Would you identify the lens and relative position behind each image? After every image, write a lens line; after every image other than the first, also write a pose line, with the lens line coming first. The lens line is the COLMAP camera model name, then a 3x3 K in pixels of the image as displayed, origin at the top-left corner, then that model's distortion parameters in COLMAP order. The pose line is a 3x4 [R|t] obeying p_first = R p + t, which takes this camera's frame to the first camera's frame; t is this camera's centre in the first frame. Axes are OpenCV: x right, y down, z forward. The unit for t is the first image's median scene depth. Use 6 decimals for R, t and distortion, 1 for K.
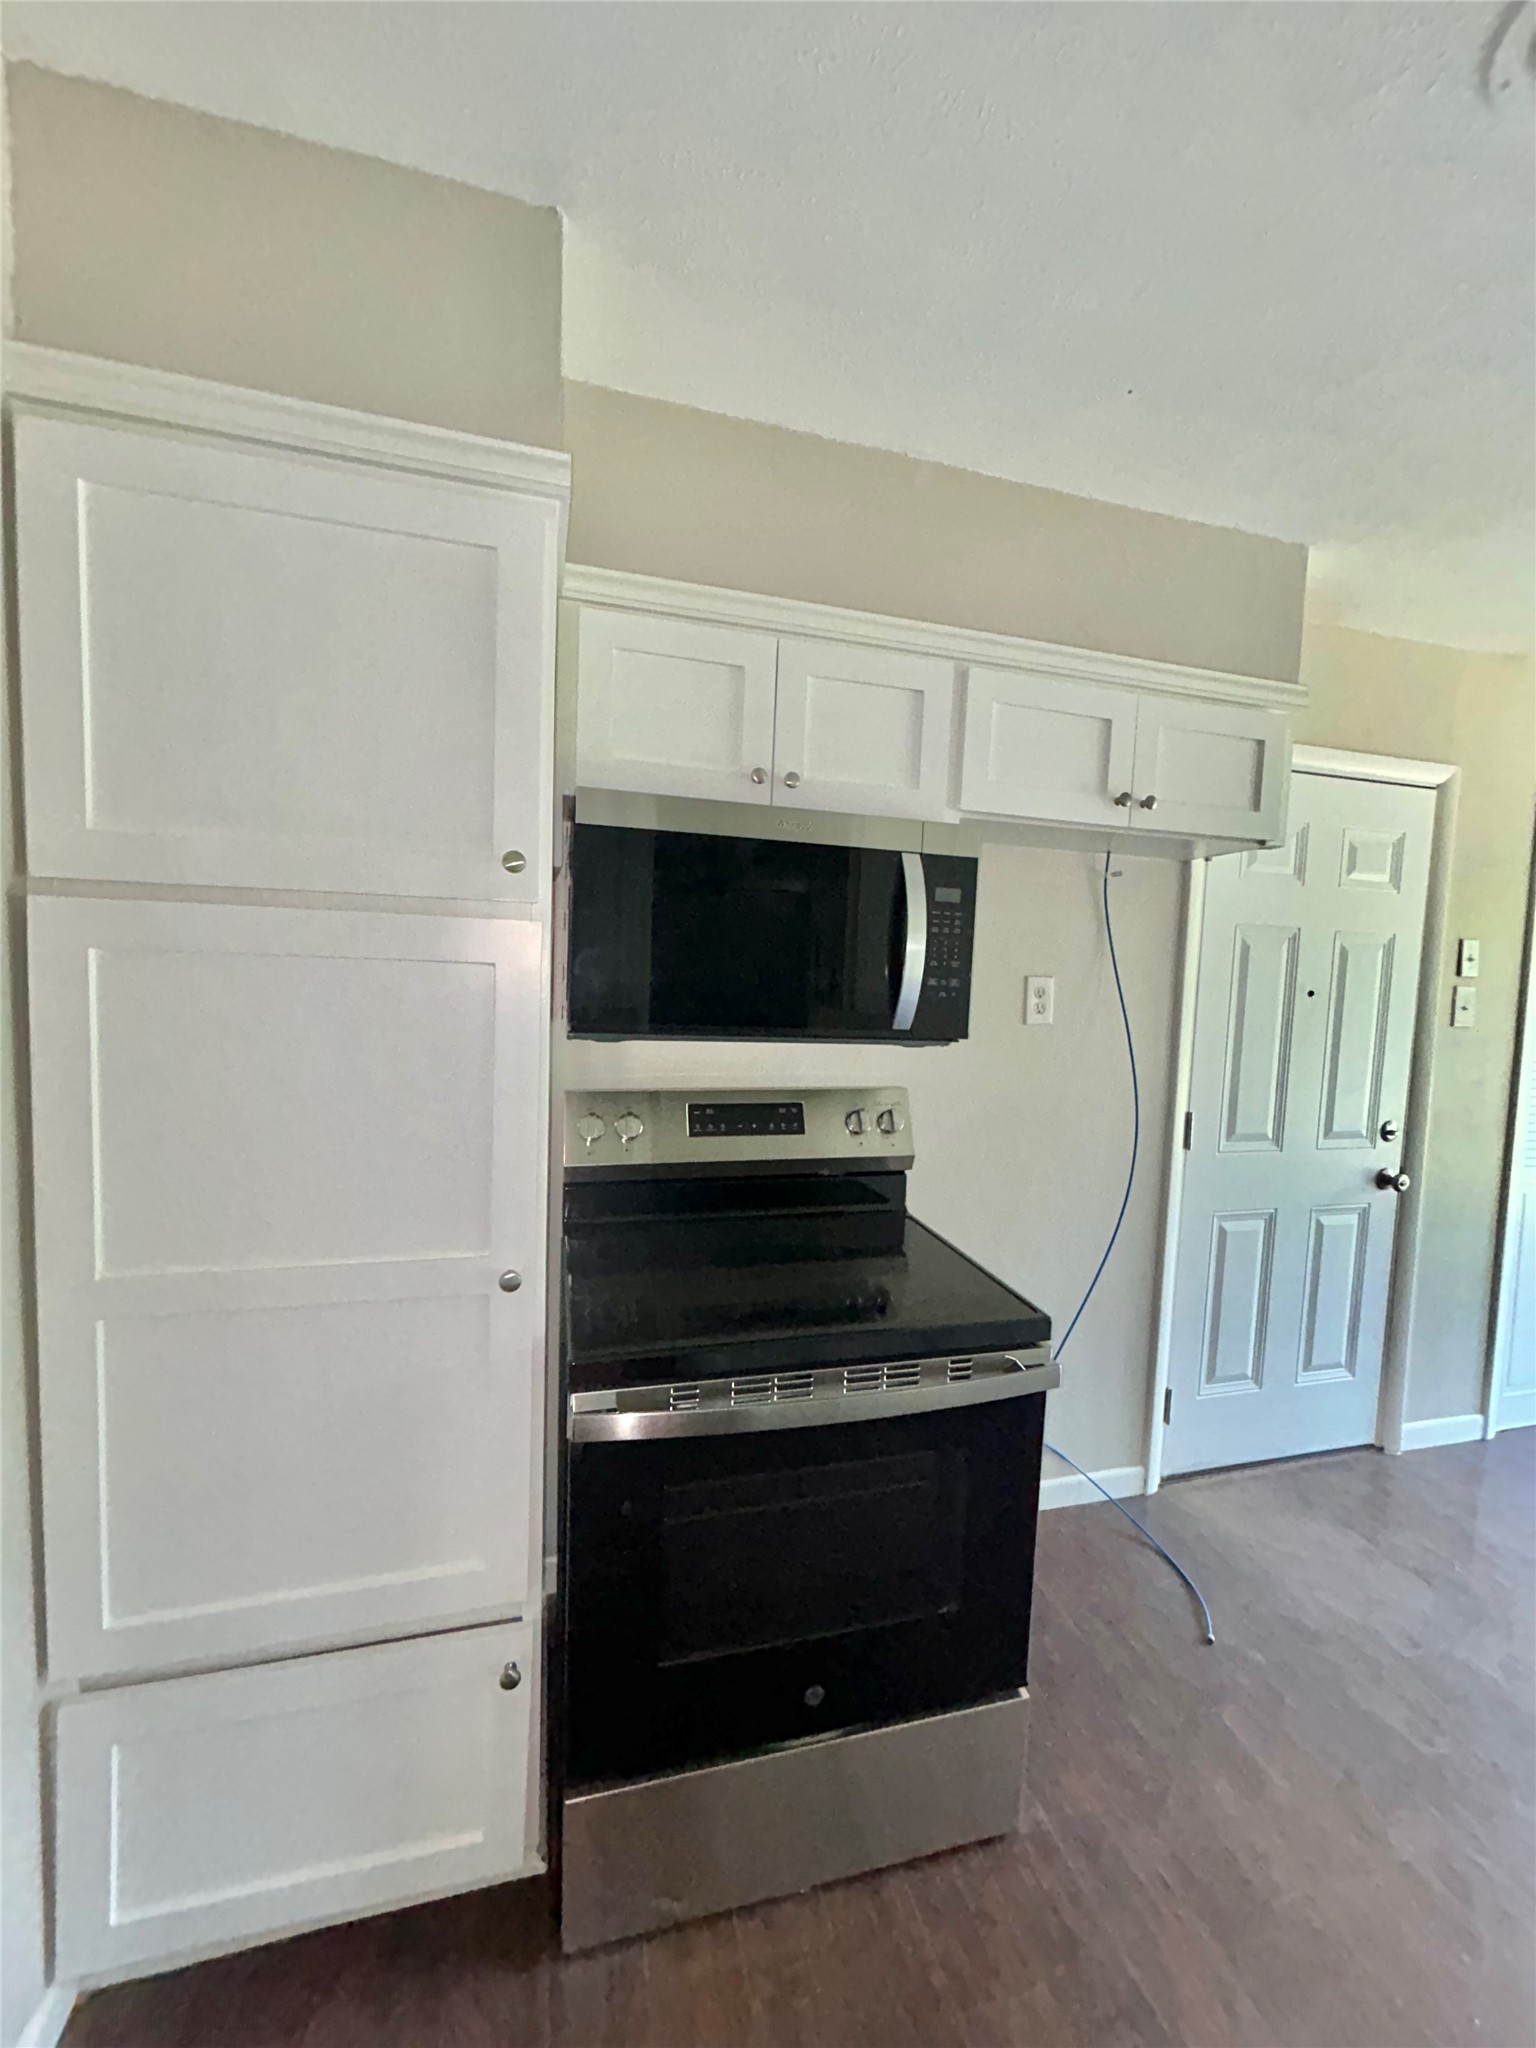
lens RADIAL K [[823.4, 0, 767.6], [0, 823.4, 1021.9], [0, 0, 1]] dist [0.003714, -0.000193]
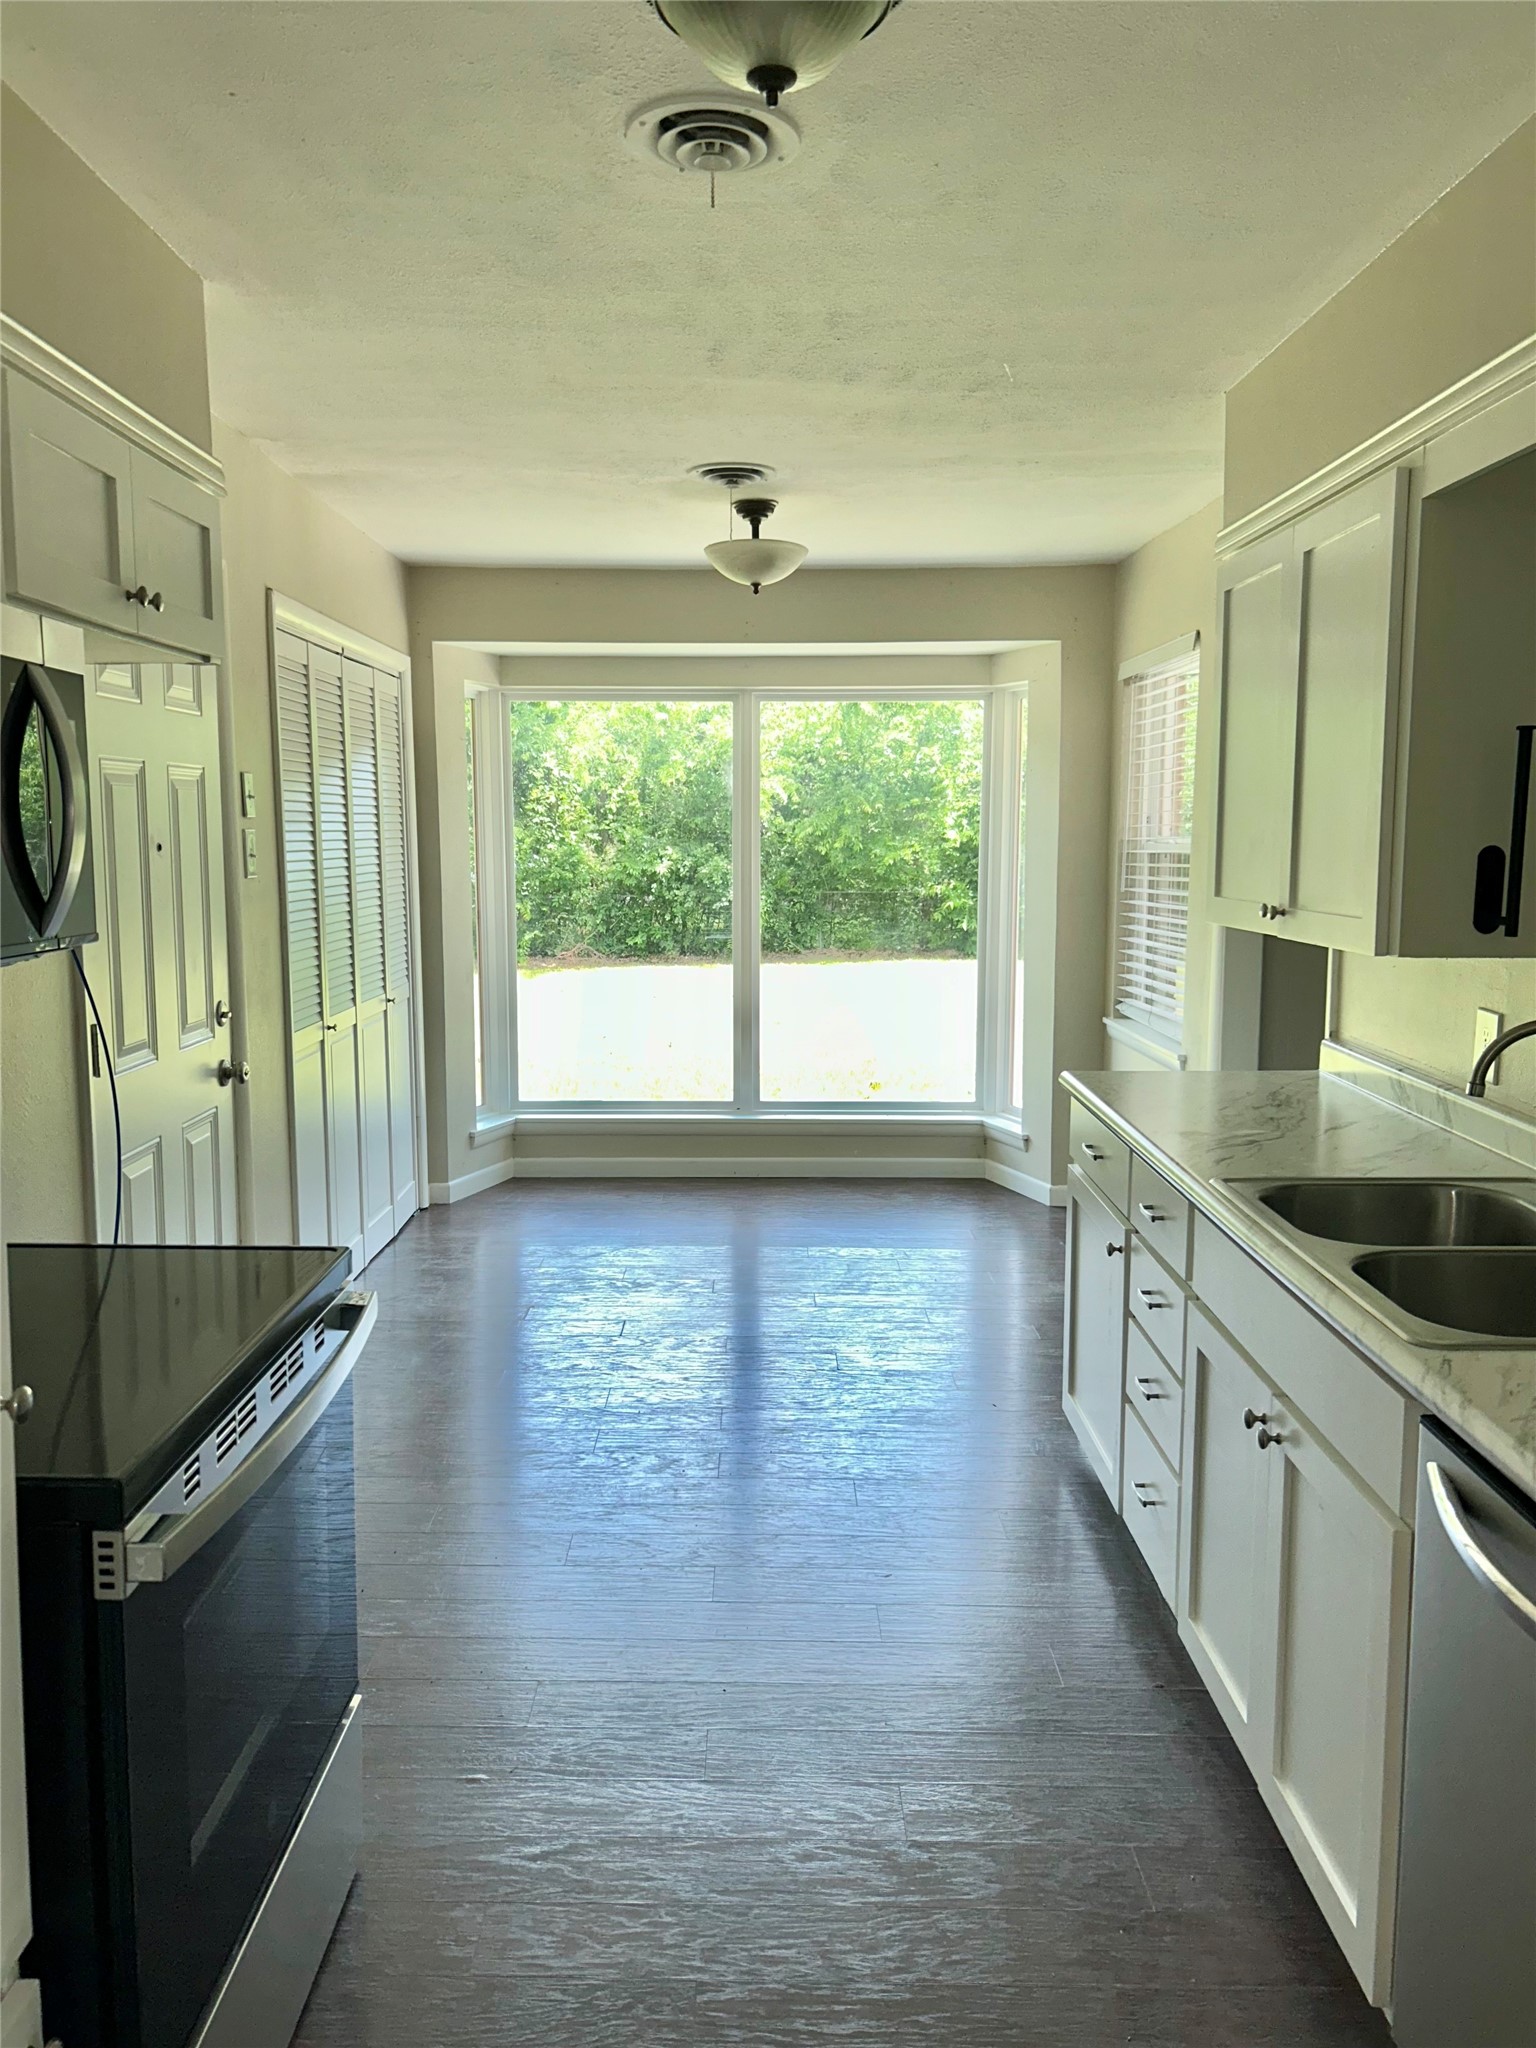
lens RADIAL K [[1541.5, 0, 748.8], [0, 1541.5, 1007.9], [0, 0, 1]] dist [0.028196, -0.032486]
pose [[0.273449, -0.147701, 0.950479, -0.565103], [0.067752, 0.988644, 0.134140, -0.042456], [-0.959497, 0.027717, 0.280351, 0.086364]]
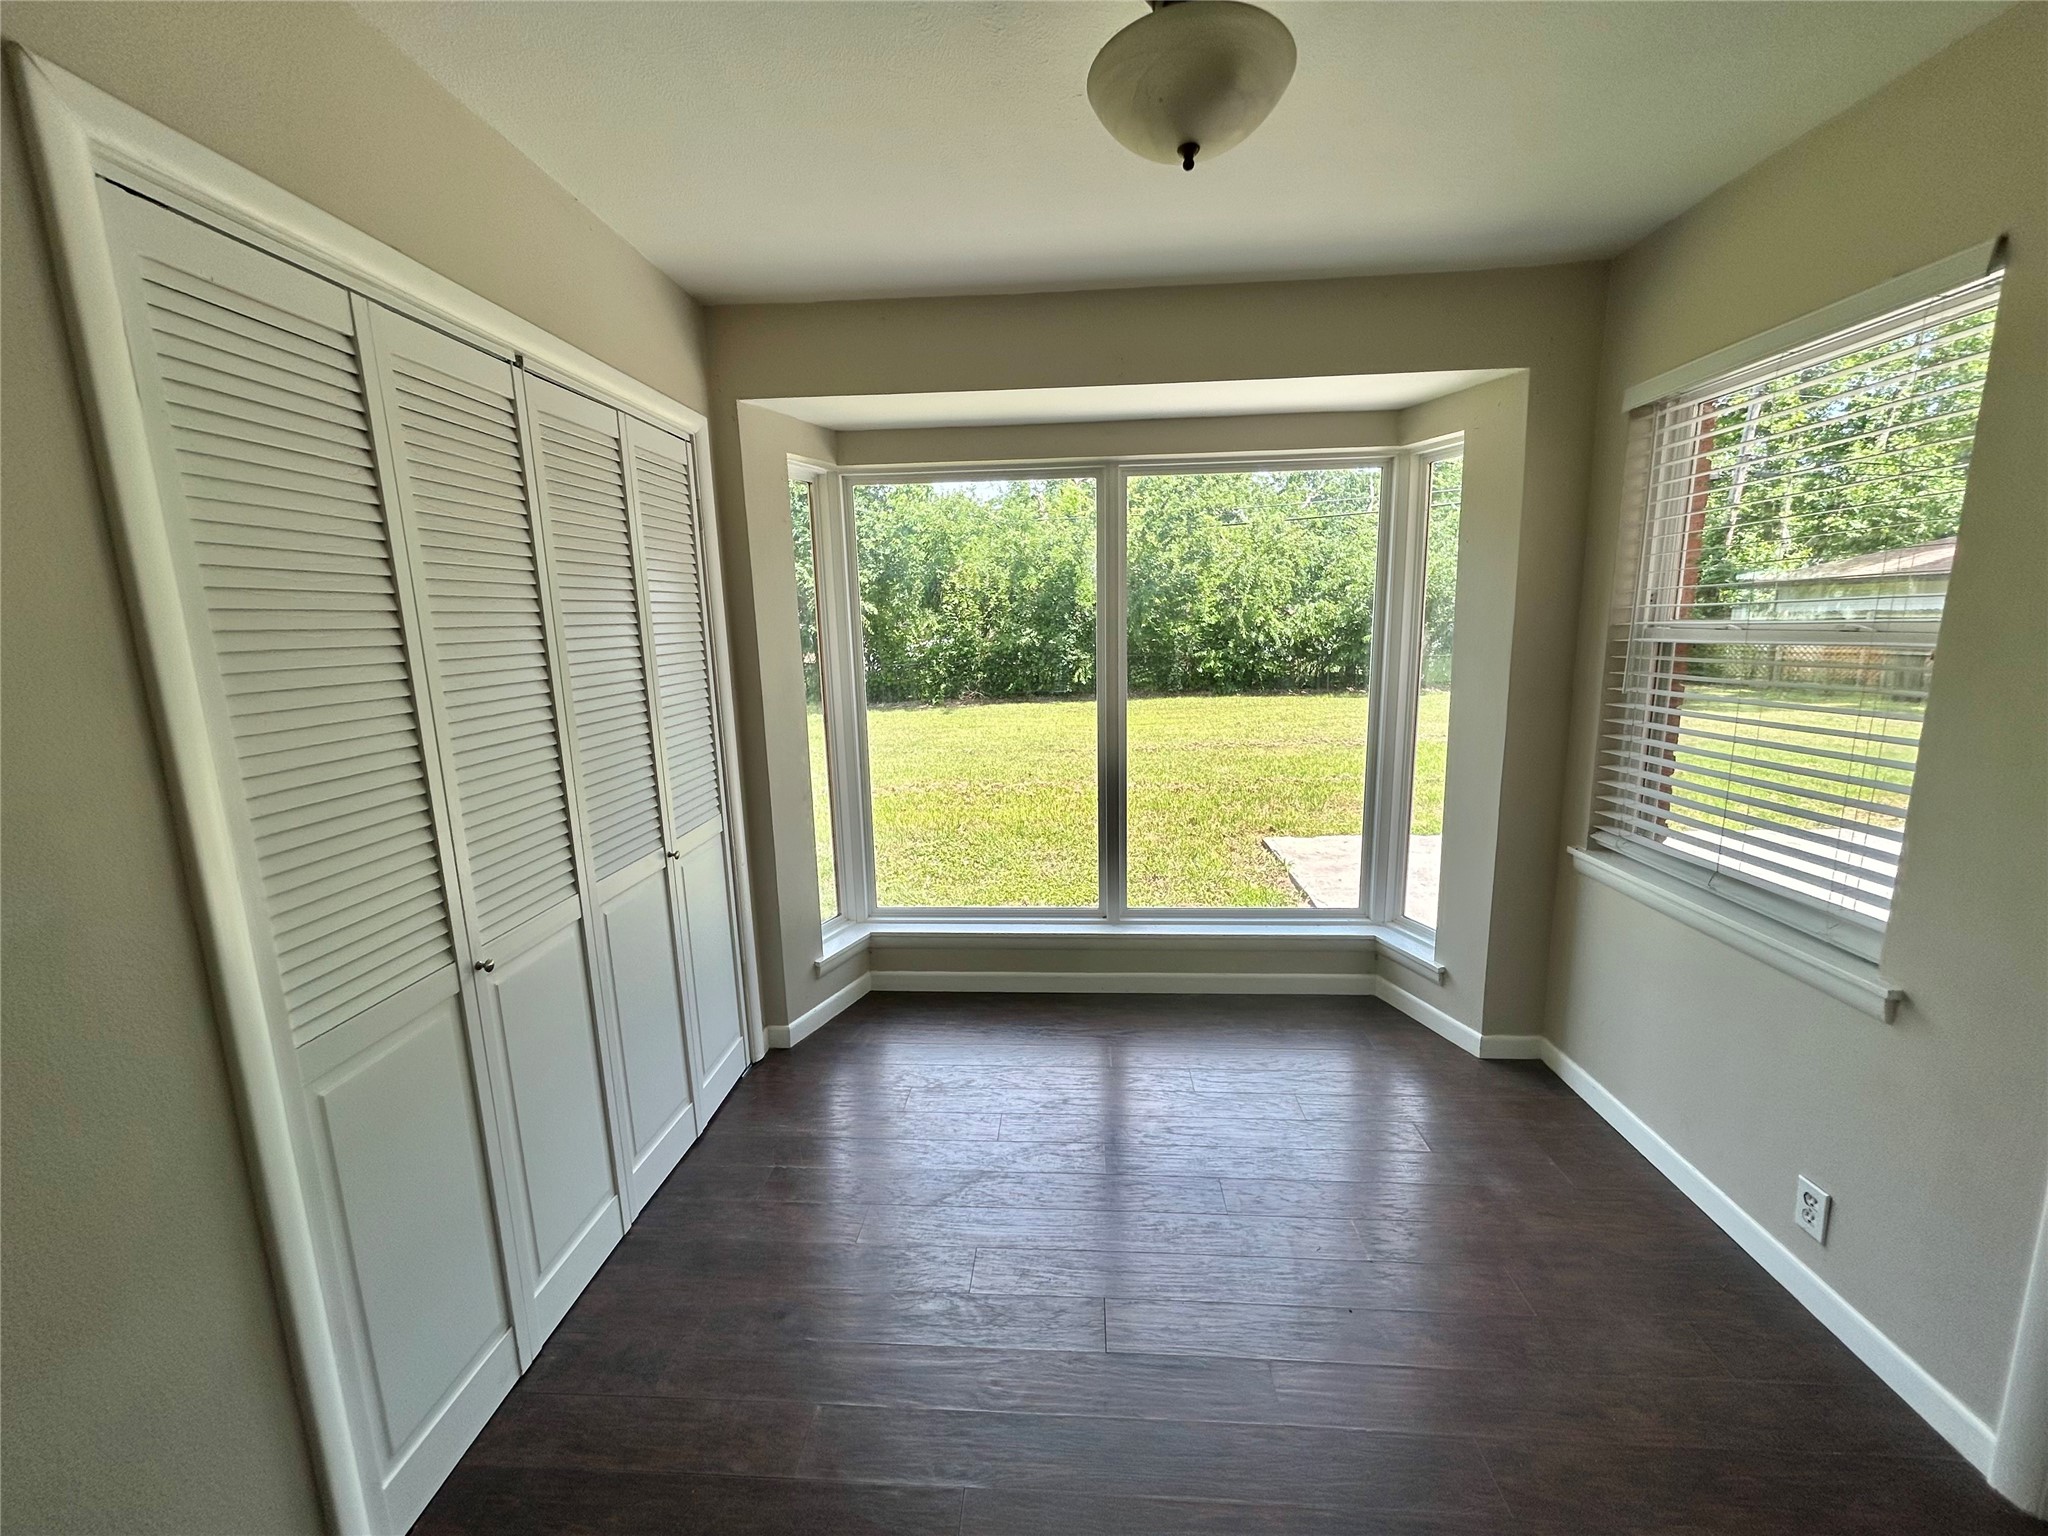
lens RADIAL K [[823.4, 0, 1026.2], [0, 823.4, 753.6], [0, 0, 1]] dist [0.003714, -0.000193]
pose [[0.323448, -0.197328, 0.925442, 0.794397], [0.089508, 0.980009, 0.177679, -0.026585], [-0.942003, 0.025364, 0.334644, 0.551019]]
